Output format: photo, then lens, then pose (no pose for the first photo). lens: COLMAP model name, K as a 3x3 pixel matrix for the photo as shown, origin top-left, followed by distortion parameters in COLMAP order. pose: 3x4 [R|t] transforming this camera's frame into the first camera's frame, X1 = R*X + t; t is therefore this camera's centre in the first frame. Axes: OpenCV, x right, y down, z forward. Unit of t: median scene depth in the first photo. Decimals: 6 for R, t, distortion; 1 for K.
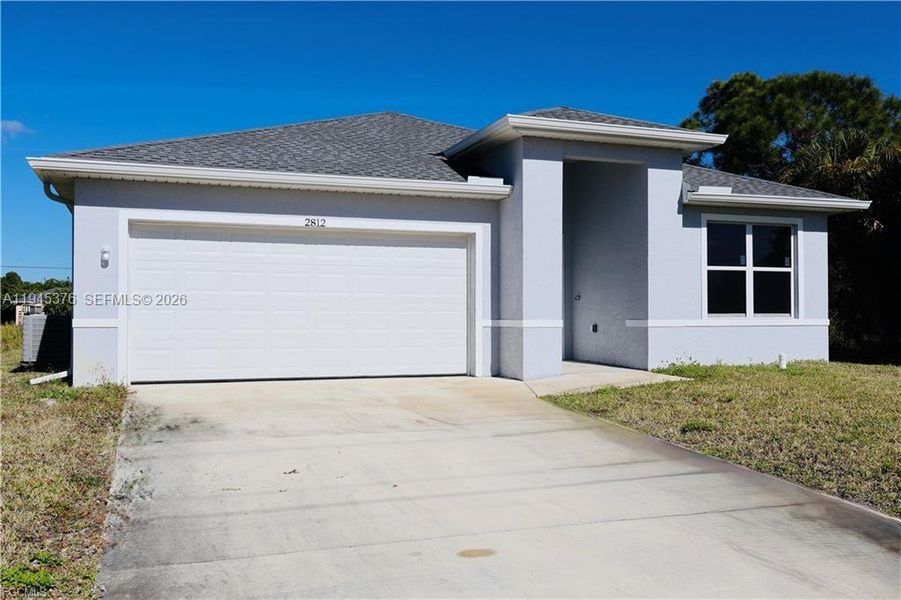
lens RADIAL K [[574.8, 0, 398.4], [0, 574.8, 303.5], [0, 0, 1]] dist [0.001798, -0.001879]
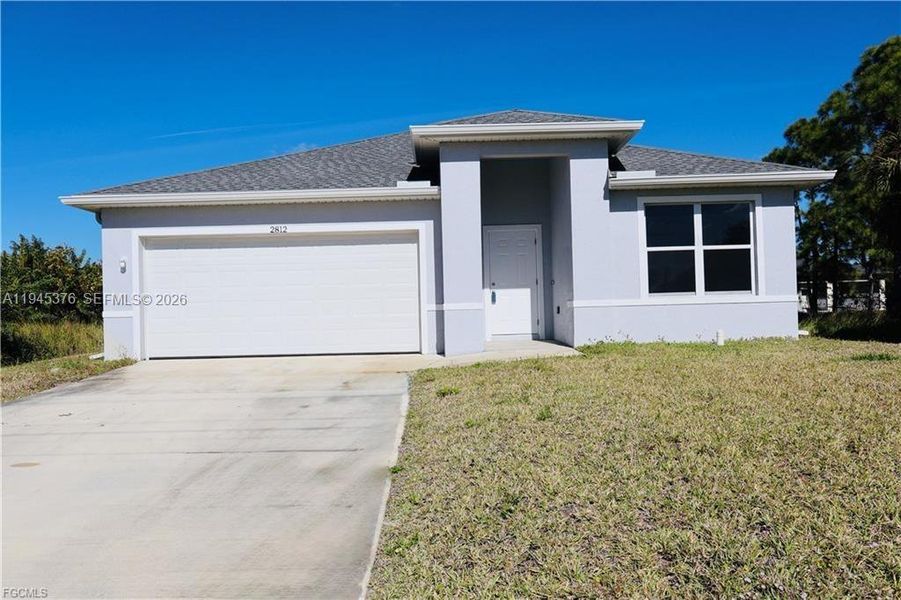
lens RADIAL K [[517.0, 0, 450.5], [0, 517.0, 300.0], [0, 0, 1]] dist [-0.003169, -0.000574]
pose [[0.969084, -0.027814, -0.245160, 0.439020], [0.030254, 0.999523, 0.006193, 0.013891], [0.244870, -0.013419, 0.969463, 0.007833]]
